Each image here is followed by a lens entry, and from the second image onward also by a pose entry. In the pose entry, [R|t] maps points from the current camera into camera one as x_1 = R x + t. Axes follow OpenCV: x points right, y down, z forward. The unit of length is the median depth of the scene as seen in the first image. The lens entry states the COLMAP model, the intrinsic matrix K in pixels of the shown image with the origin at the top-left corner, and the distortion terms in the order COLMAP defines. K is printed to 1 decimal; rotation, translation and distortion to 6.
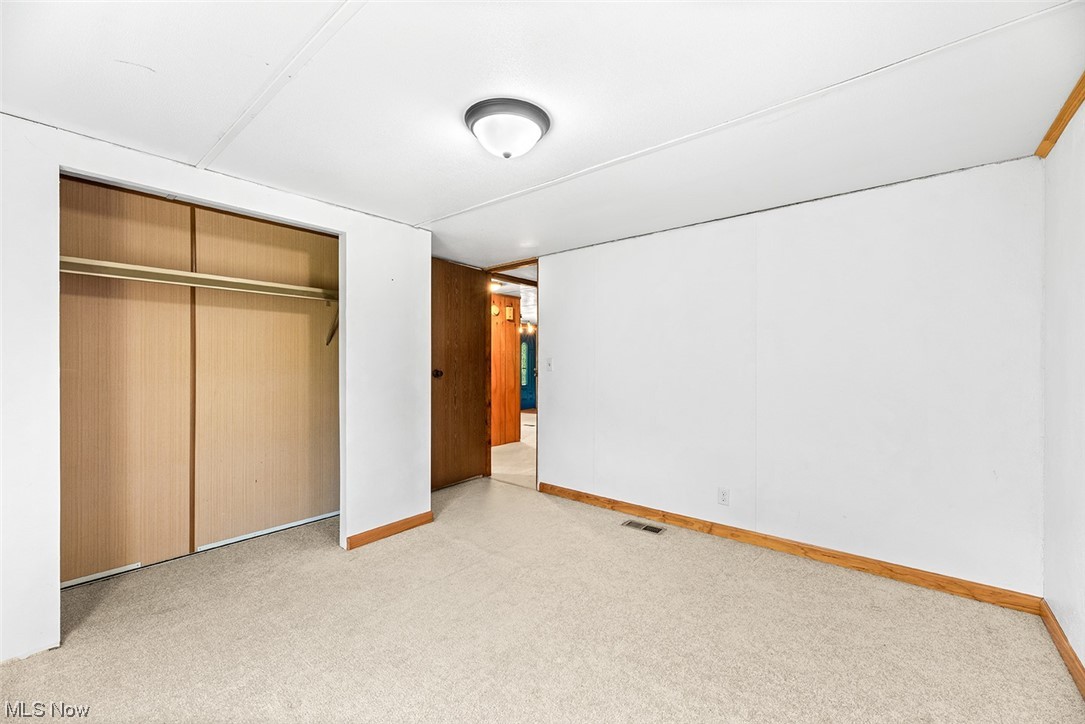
lens RADIAL K [[439.6, 0, 543.7], [0, 439.6, 362.0], [0, 0, 1]] dist [0.000884, -0.001299]
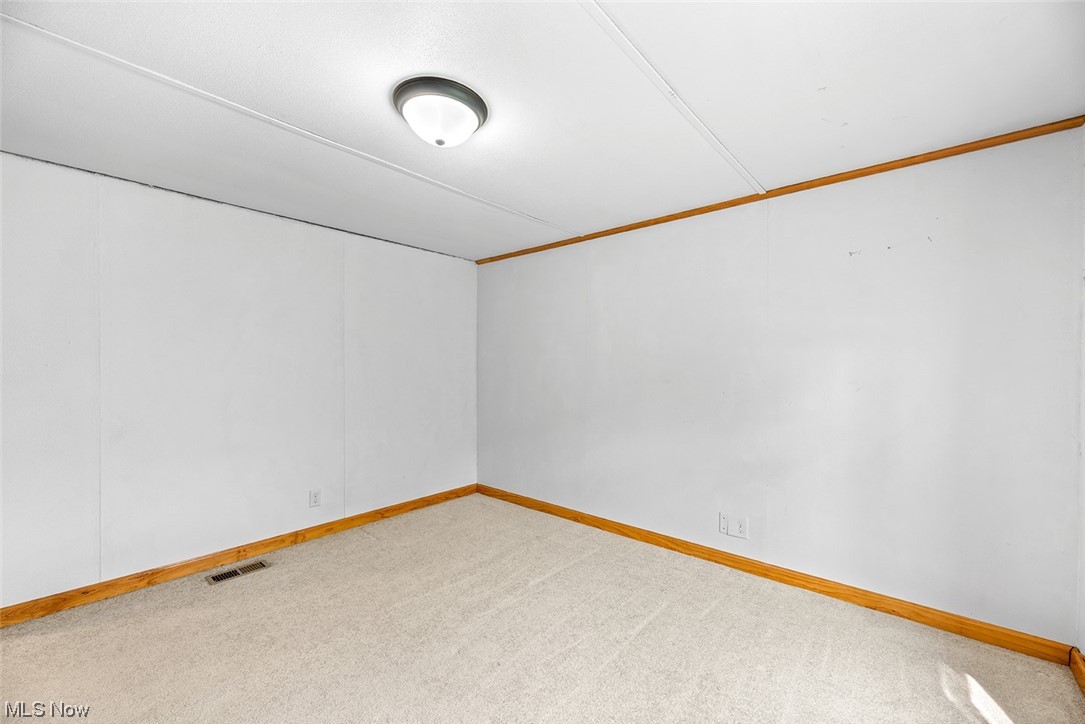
lens RADIAL K [[439.6, 0, 542.9], [0, 439.6, 362.6], [0, 0, 1]] dist [0.000884, -0.001299]
pose [[0.022078, 0.003134, 0.999751, -0.602999], [0.002415, 0.999992, -0.003188, -0.002896], [-0.999753, 0.002485, 0.022071, 0.457106]]
